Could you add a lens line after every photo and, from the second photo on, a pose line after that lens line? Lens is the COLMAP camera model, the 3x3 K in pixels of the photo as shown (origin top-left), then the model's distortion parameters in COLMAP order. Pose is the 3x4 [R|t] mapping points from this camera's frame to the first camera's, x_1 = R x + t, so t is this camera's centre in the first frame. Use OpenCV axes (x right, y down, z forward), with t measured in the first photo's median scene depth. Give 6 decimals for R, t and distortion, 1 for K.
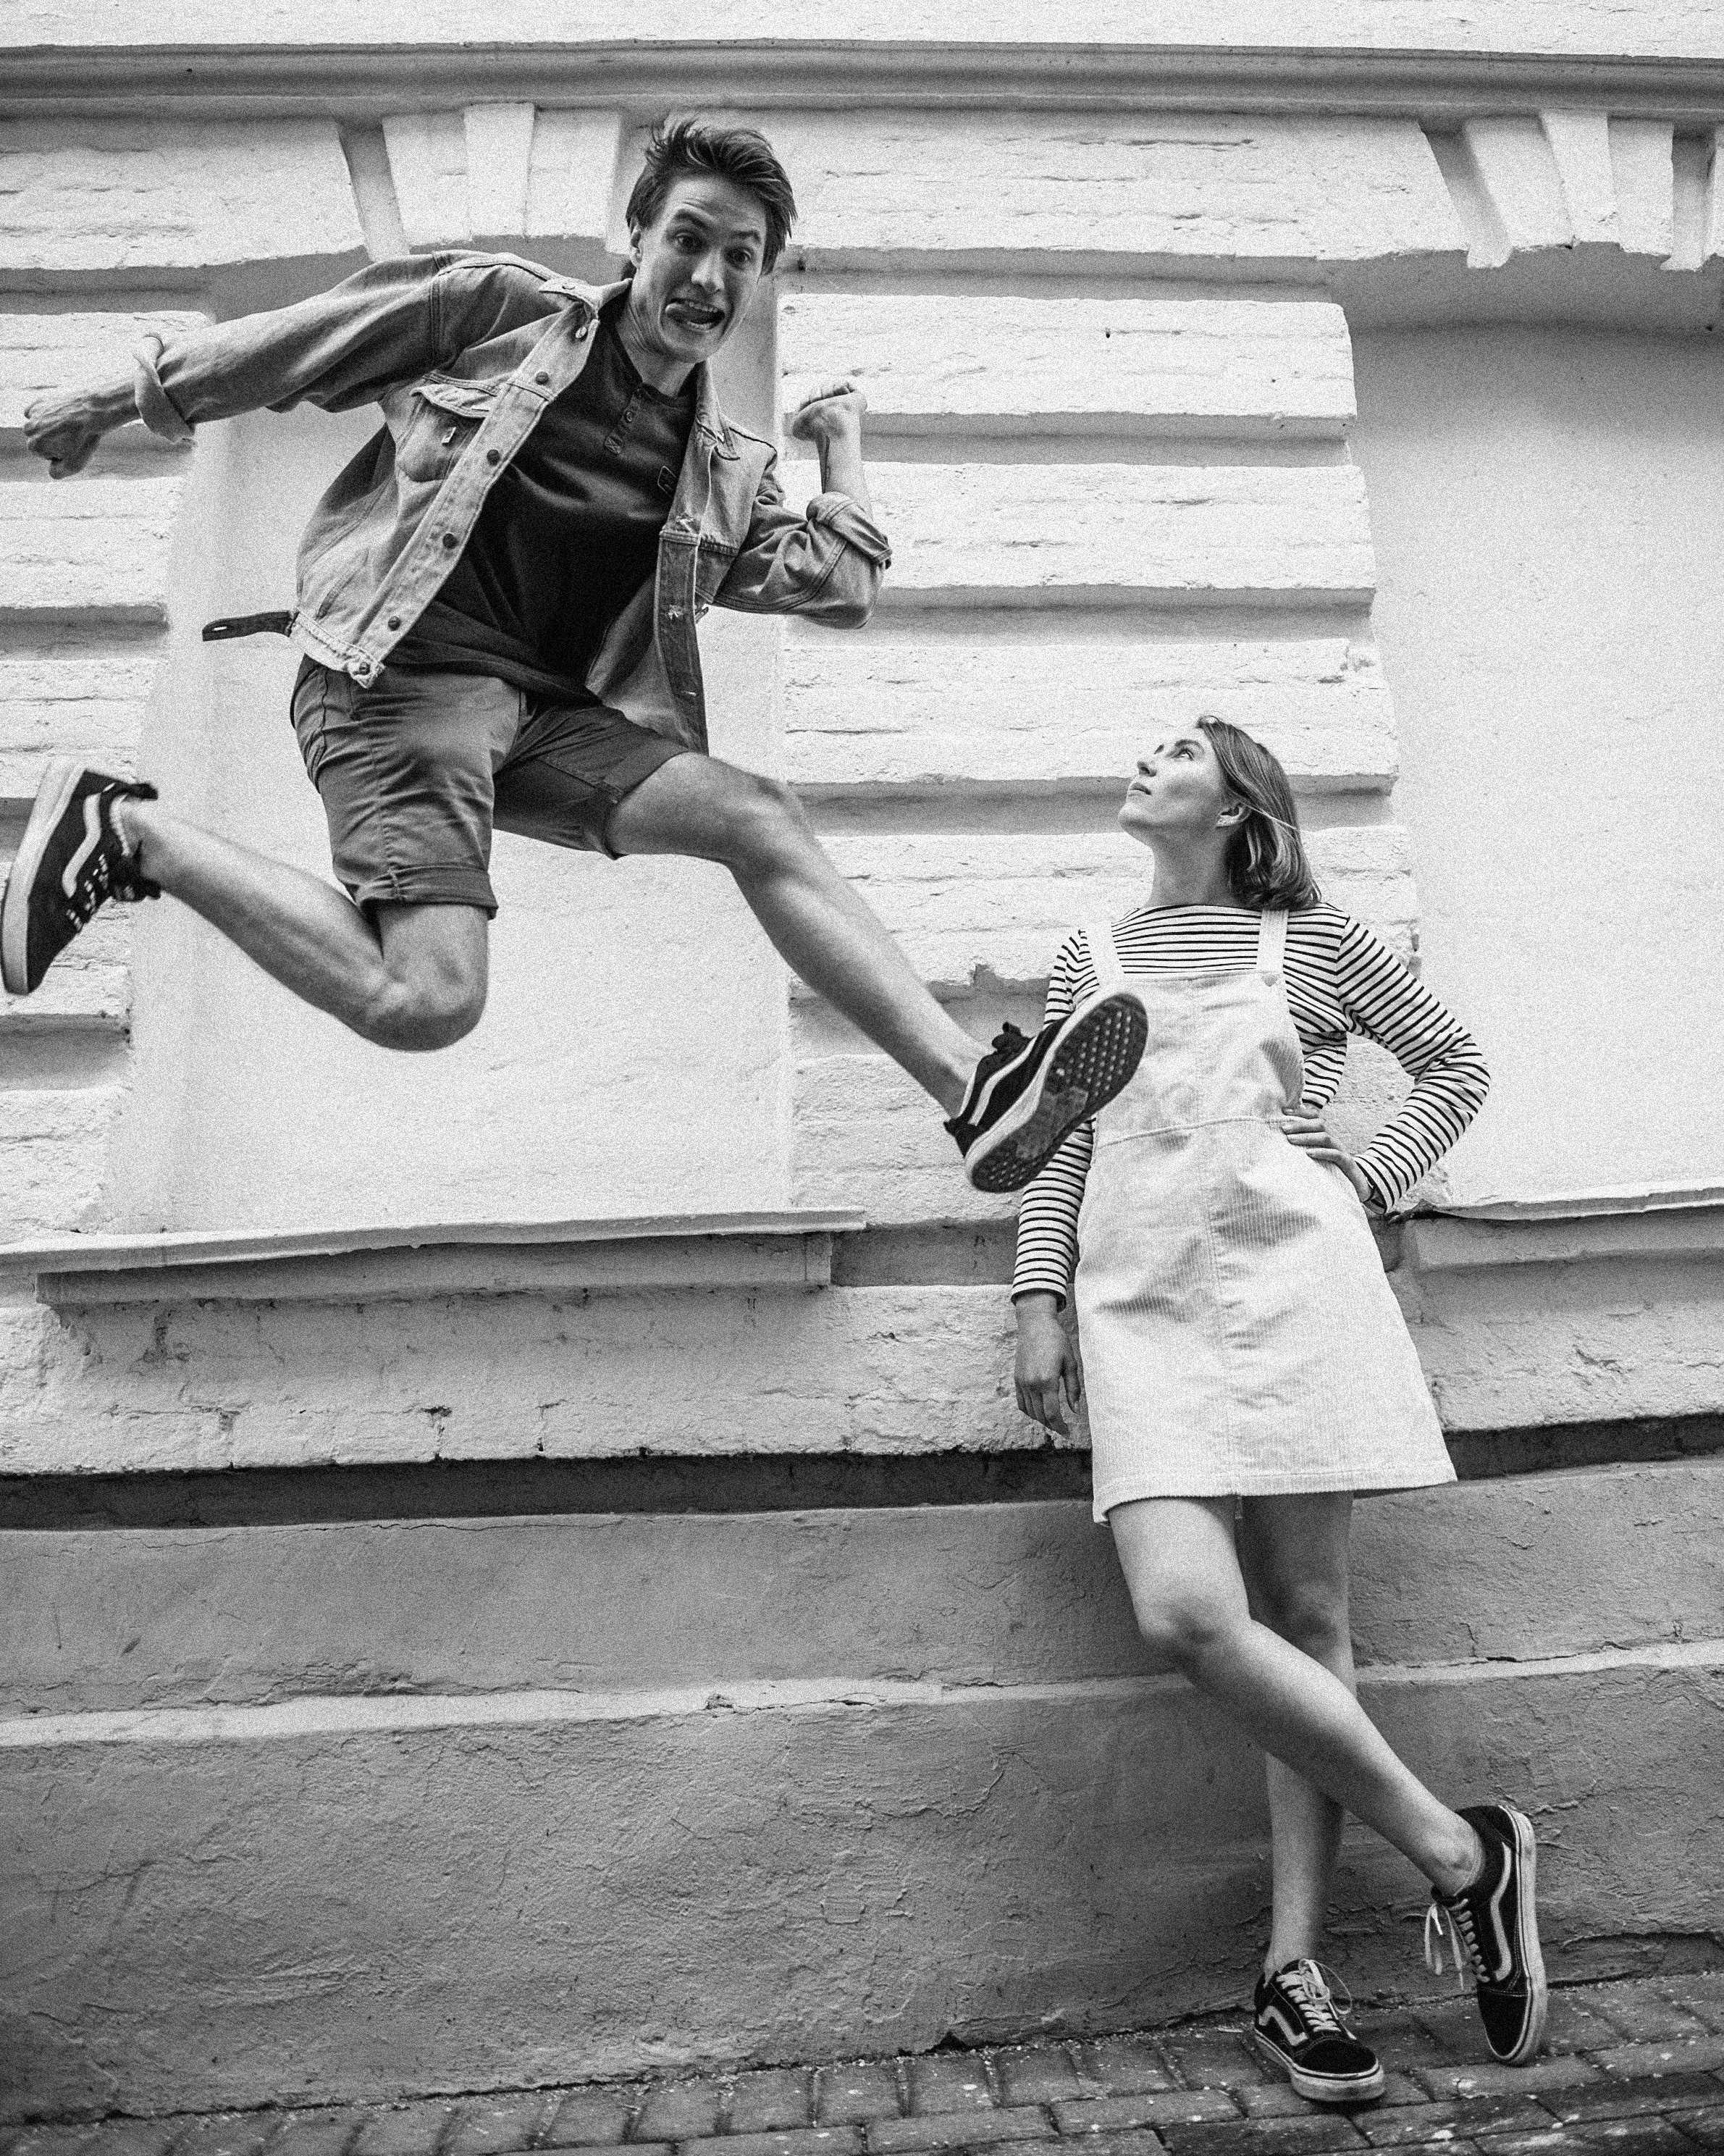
lens RADIAL K [[1561.5, 0, 906.8], [0, 1561.5, 1076.0], [0, 0, 1]] dist [-0.041470, -0.000824]
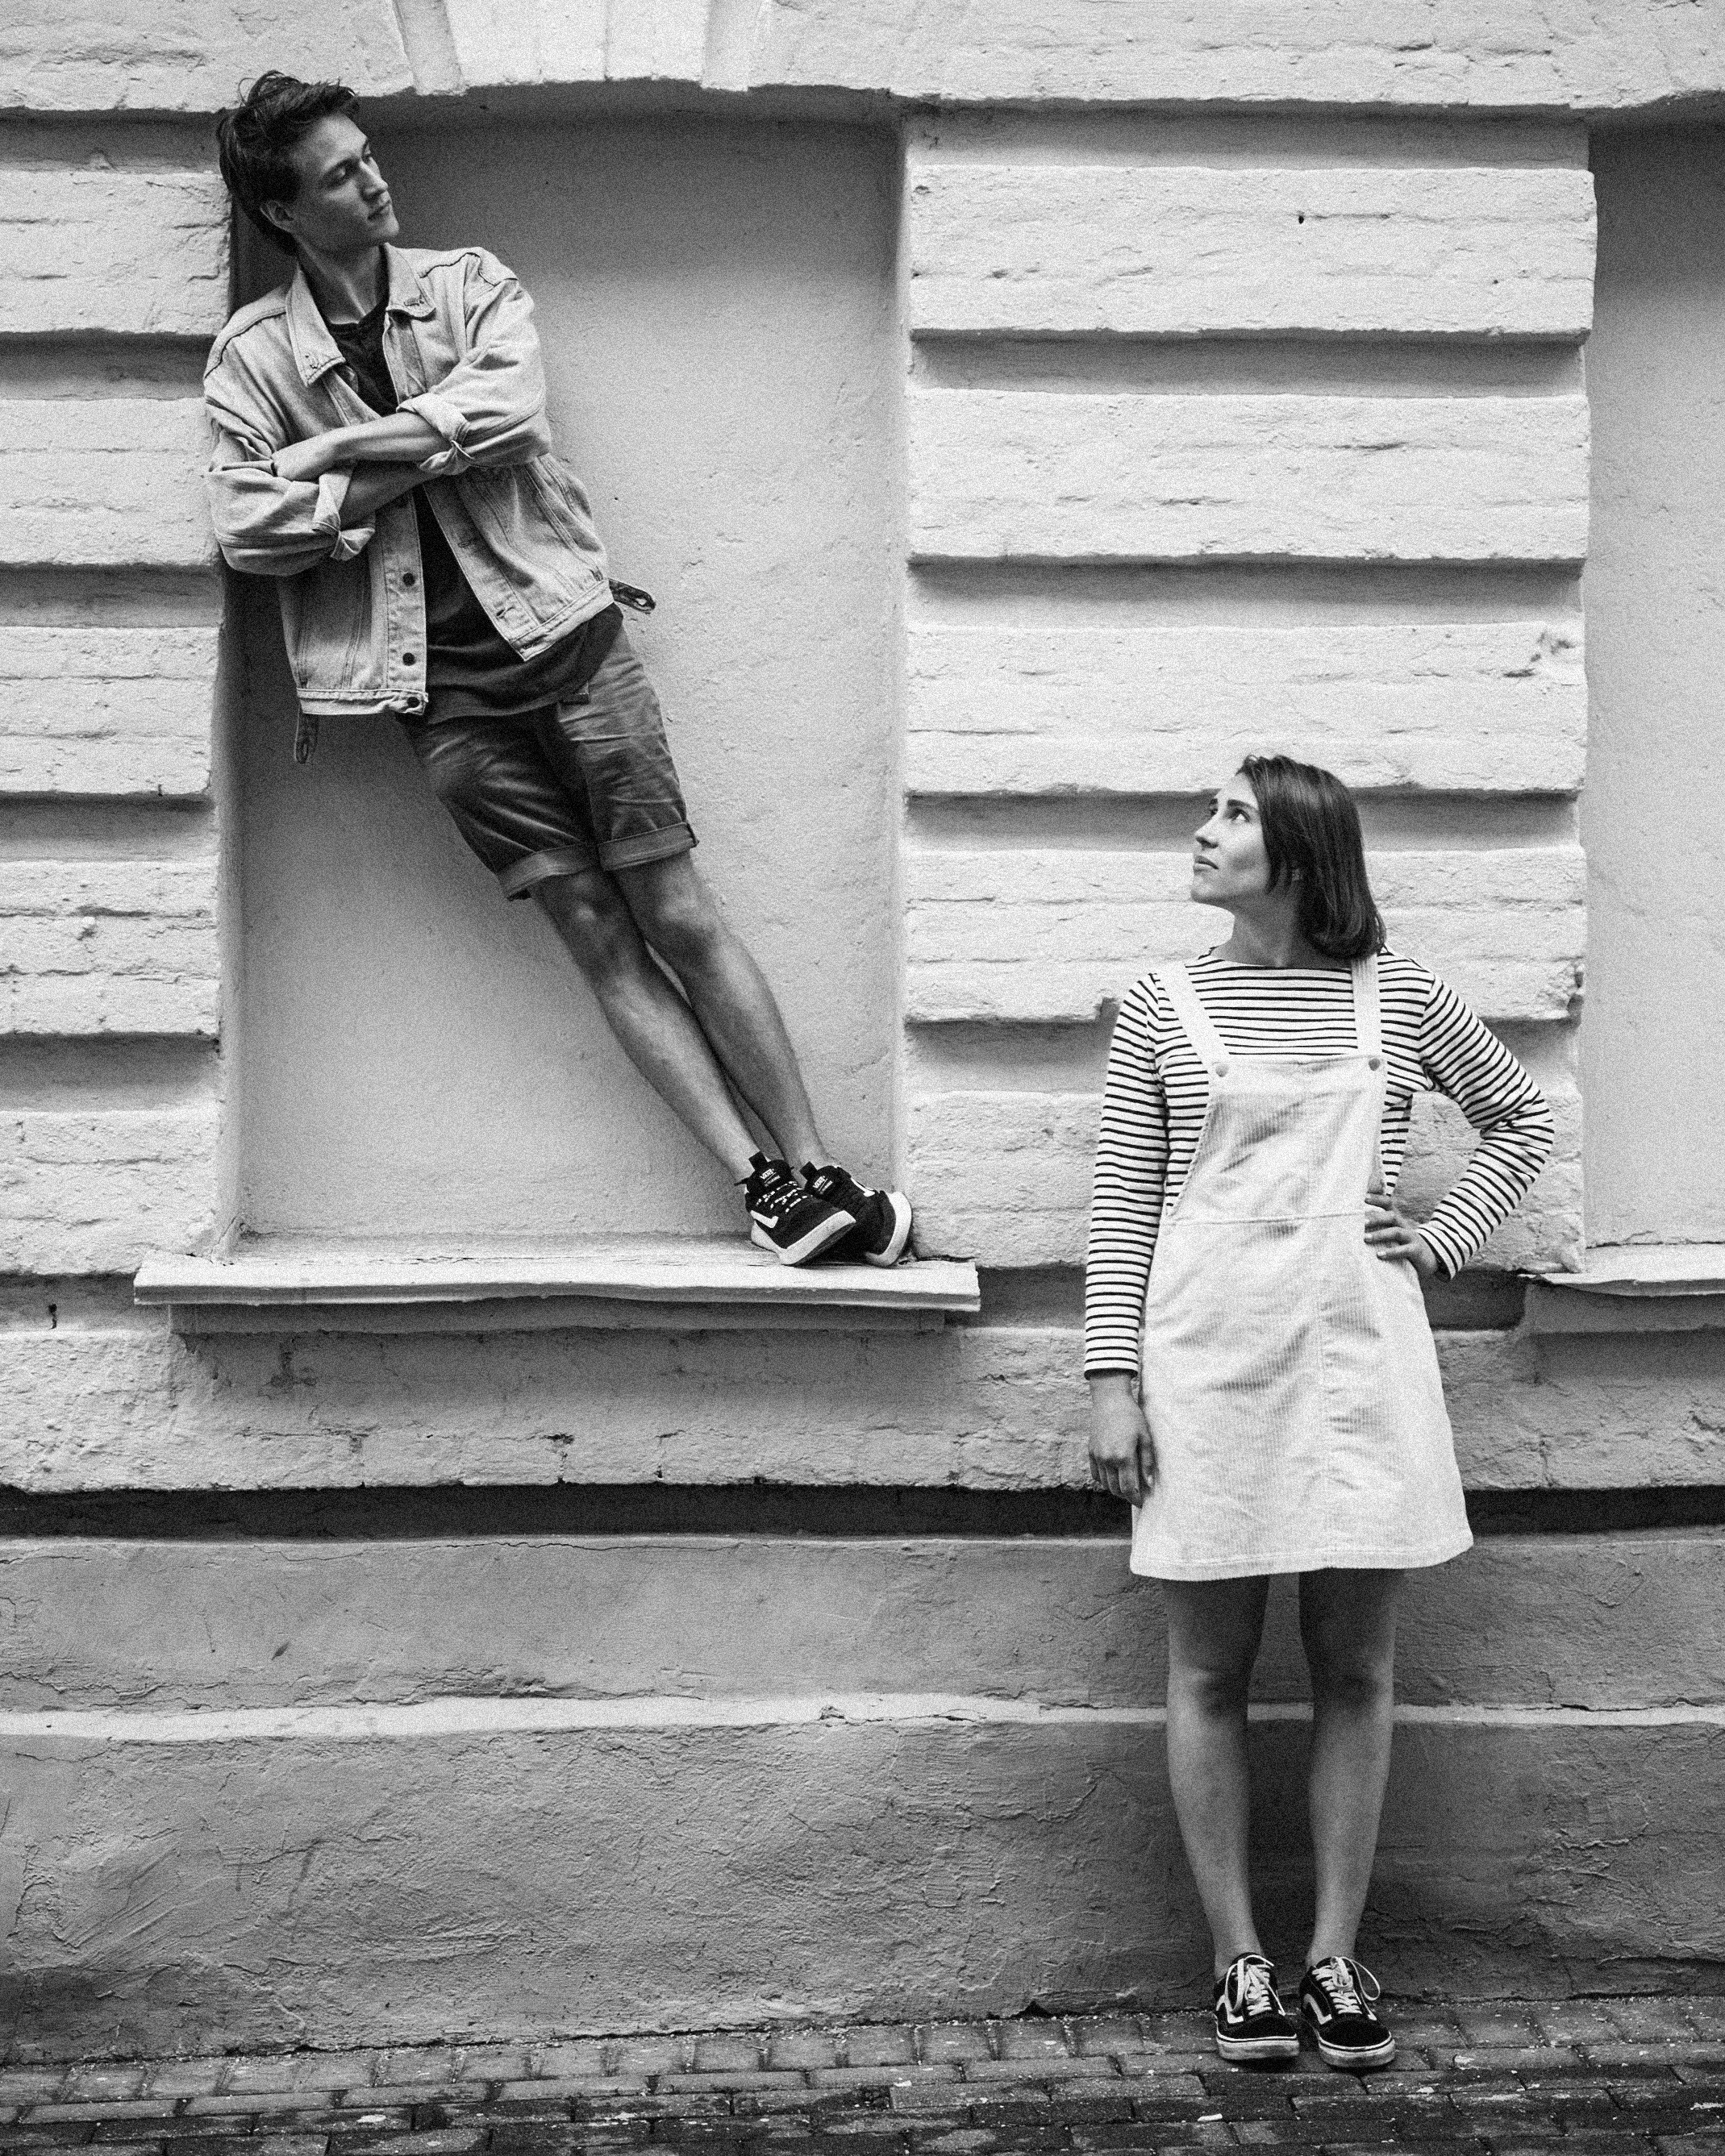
lens RADIAL K [[3829.7, 0, 862.5], [0, 3829.7, 1078.0], [0, 0, 1]] dist [0.170419, -0.149980]
pose [[0.999133, 0.035255, -0.022127, -0.056177], [-0.027424, 0.957472, 0.287219, -0.797907], [0.031312, -0.286363, 0.957609, -1.453920]]
